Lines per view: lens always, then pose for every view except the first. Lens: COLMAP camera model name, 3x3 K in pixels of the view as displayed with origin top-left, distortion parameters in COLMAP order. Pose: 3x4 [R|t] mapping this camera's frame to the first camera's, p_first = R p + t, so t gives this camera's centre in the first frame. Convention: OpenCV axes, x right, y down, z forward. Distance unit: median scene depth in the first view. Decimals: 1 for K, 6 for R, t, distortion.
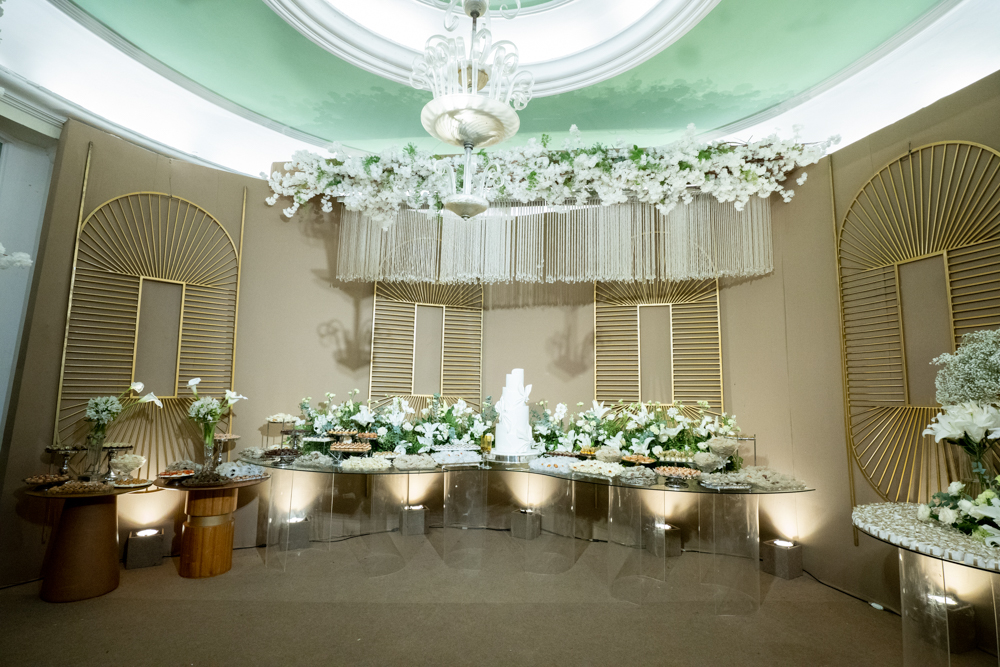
lens RADIAL K [[493.1, 0, 503.8], [0, 493.1, 334.5], [0, 0, 1]] dist [-0.034247, 0.004376]
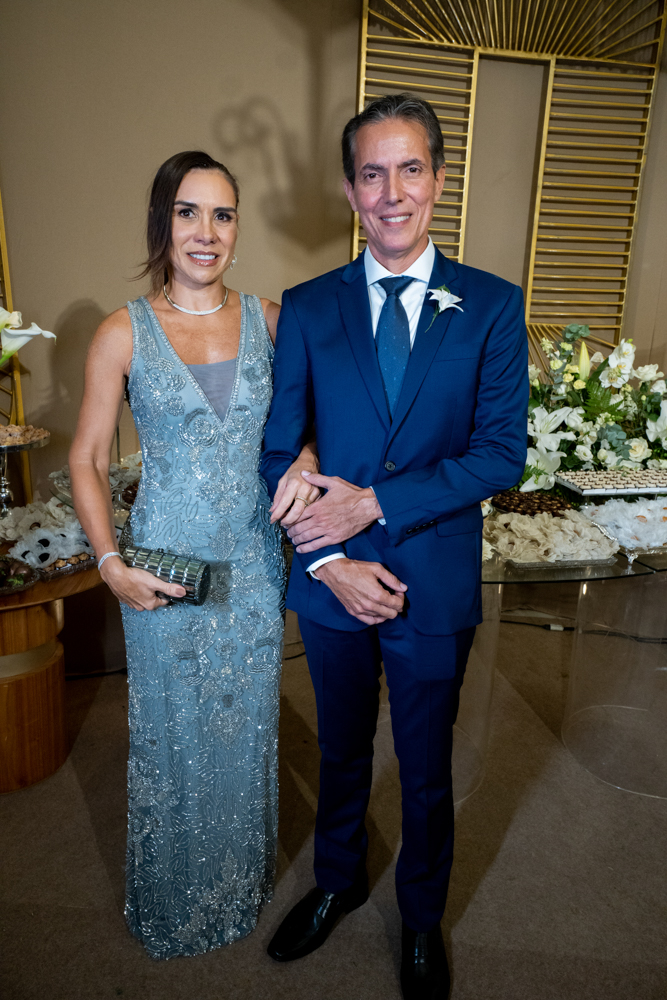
lens RADIAL K [[760.9, 0, 335.6], [0, 760.9, 498.9], [0, 0, 1]] dist [0.027567, 0.013199]
pose [[0.991152, 0.054655, -0.120956, -0.235194], [-0.004604, 0.924897, 0.380191, 0.029481], [0.132651, -0.376270, 0.916965, 0.446368]]
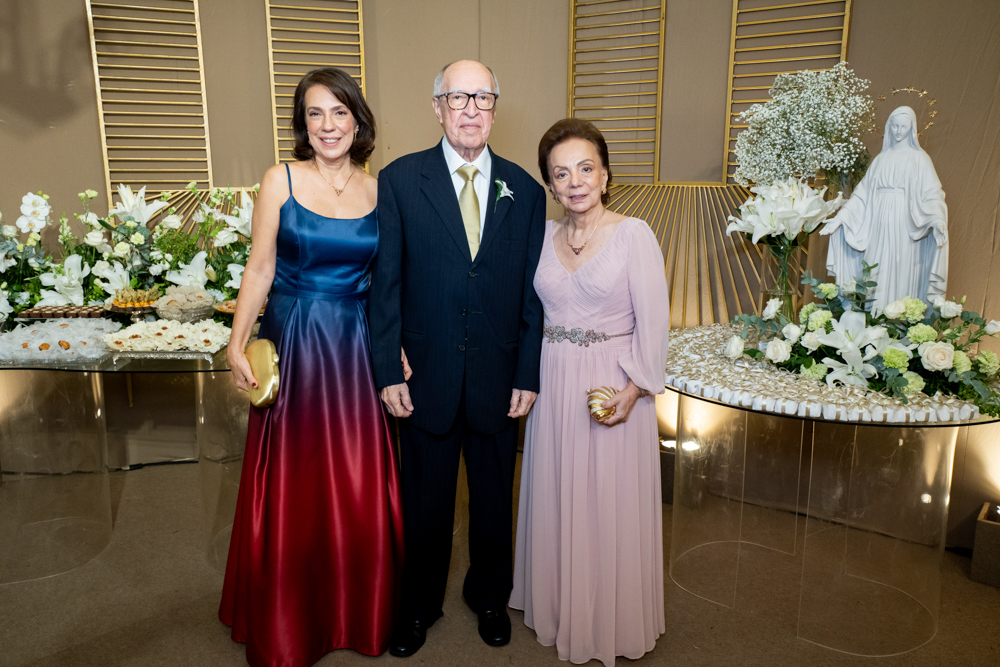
lens RADIAL K [[834.9, 0, 507.7], [0, 834.9, 332.5], [0, 0, 1]] dist [0.012040, 0.070986]
pose [[0.749697, -0.149169, 0.644751, -0.064989], [-0.067869, 0.951797, 0.299124, 0.009837], [-0.658292, -0.268011, 0.703435, 0.200701]]
